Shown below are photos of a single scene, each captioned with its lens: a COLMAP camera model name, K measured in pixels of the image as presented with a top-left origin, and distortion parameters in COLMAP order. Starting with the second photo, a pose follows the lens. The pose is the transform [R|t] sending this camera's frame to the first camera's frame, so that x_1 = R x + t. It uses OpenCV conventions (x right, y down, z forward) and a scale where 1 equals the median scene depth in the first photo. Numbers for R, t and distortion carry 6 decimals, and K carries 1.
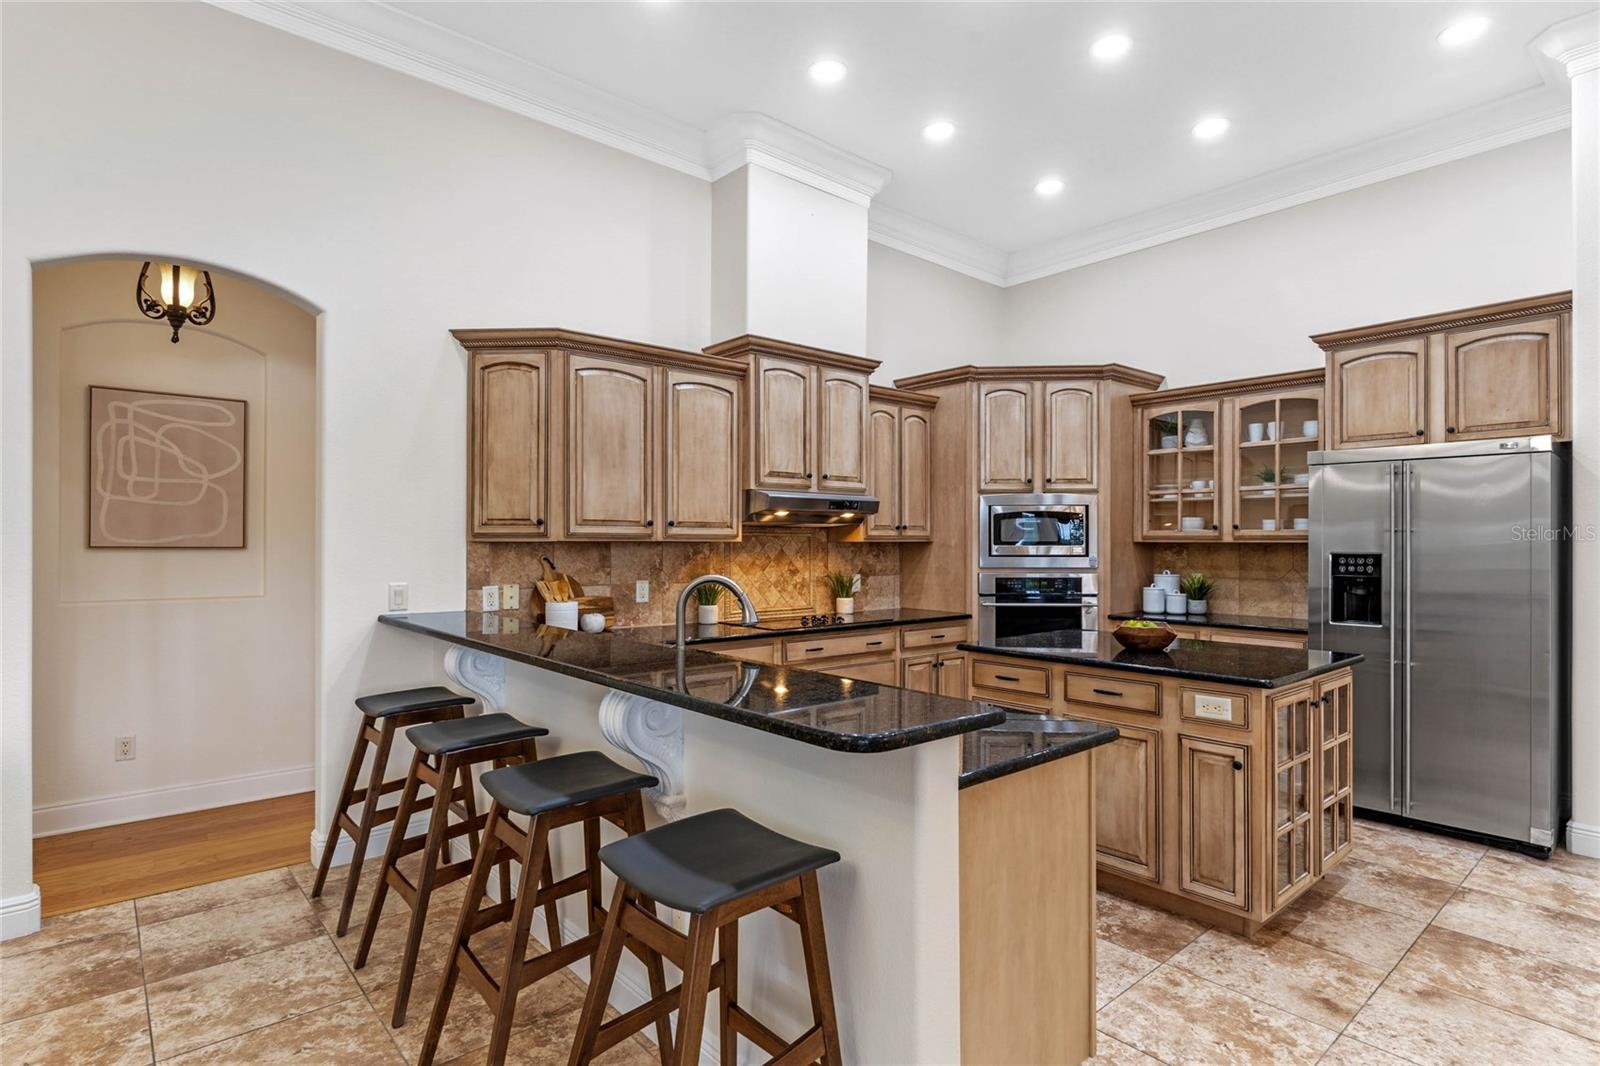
lens RADIAL K [[818.1, 0, 799.7], [0, 818.1, 541.1], [0, 0, 1]] dist [-0.004993, 0.001224]
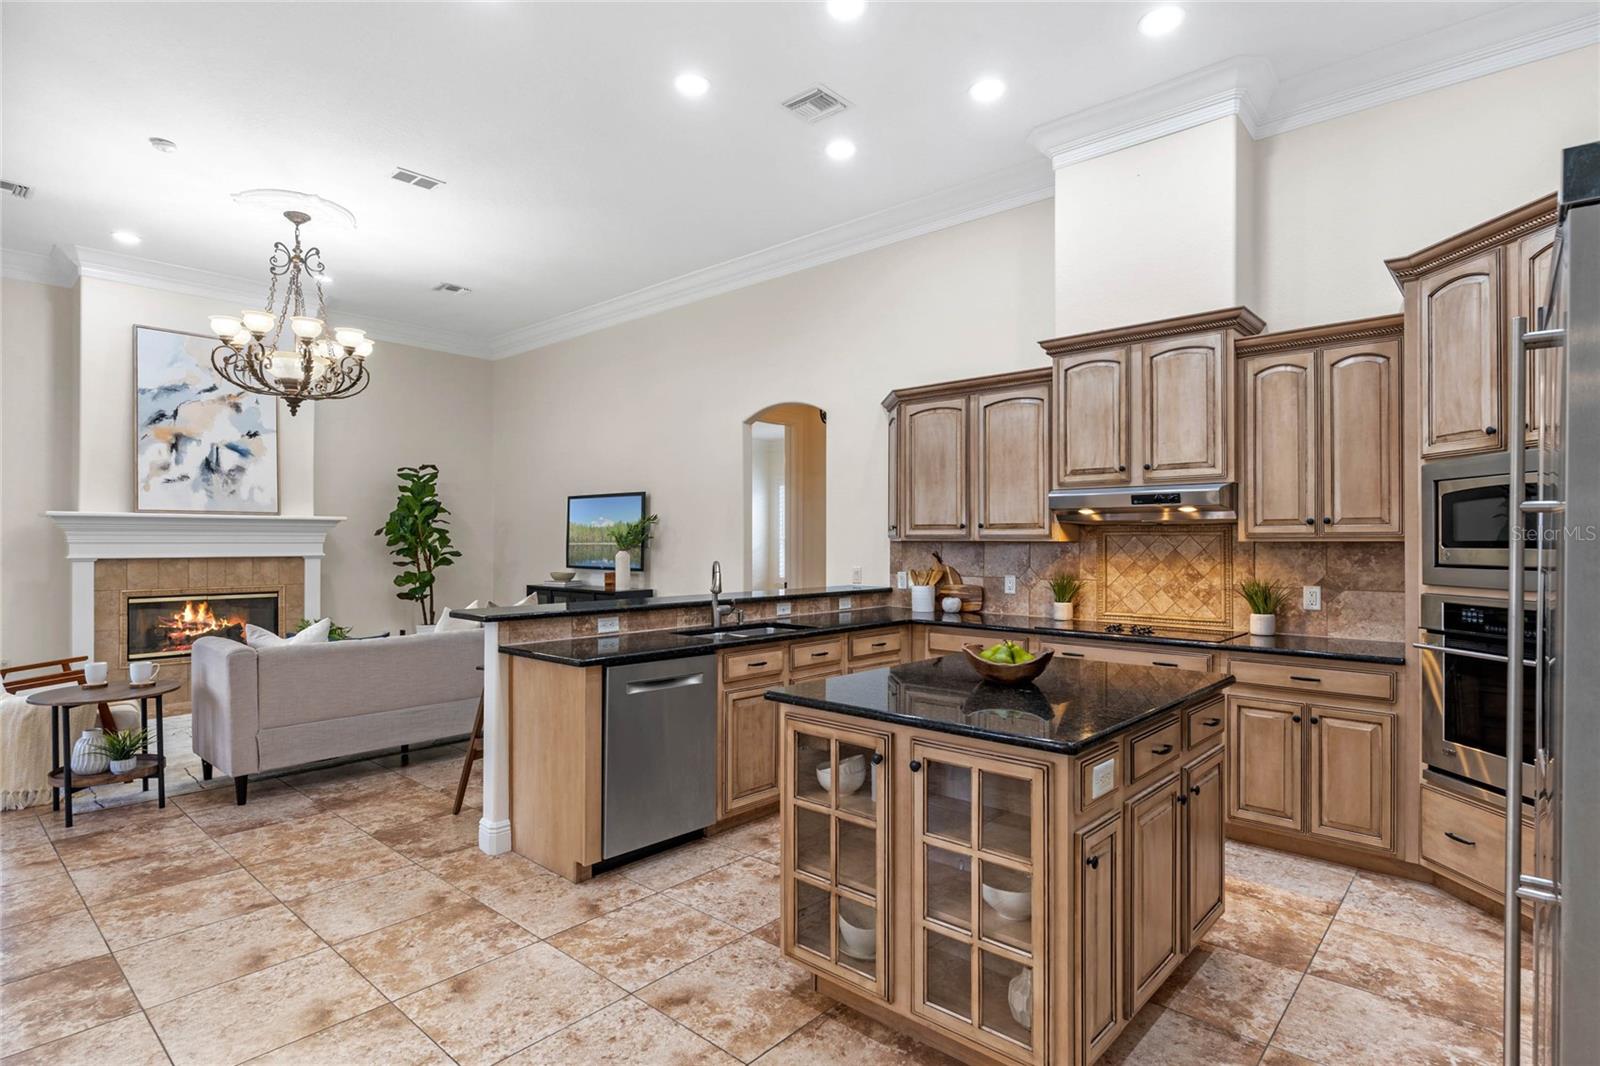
lens RADIAL K [[818.1, 0, 795.9], [0, 818.1, 536.7], [0, 0, 1]] dist [-0.004993, 0.001224]
pose [[0.119076, -0.004999, -0.992873, 0.887583], [0.000444, 0.999987, -0.004982, -0.000154], [0.992885, 0.000153, 0.119077, 0.543963]]
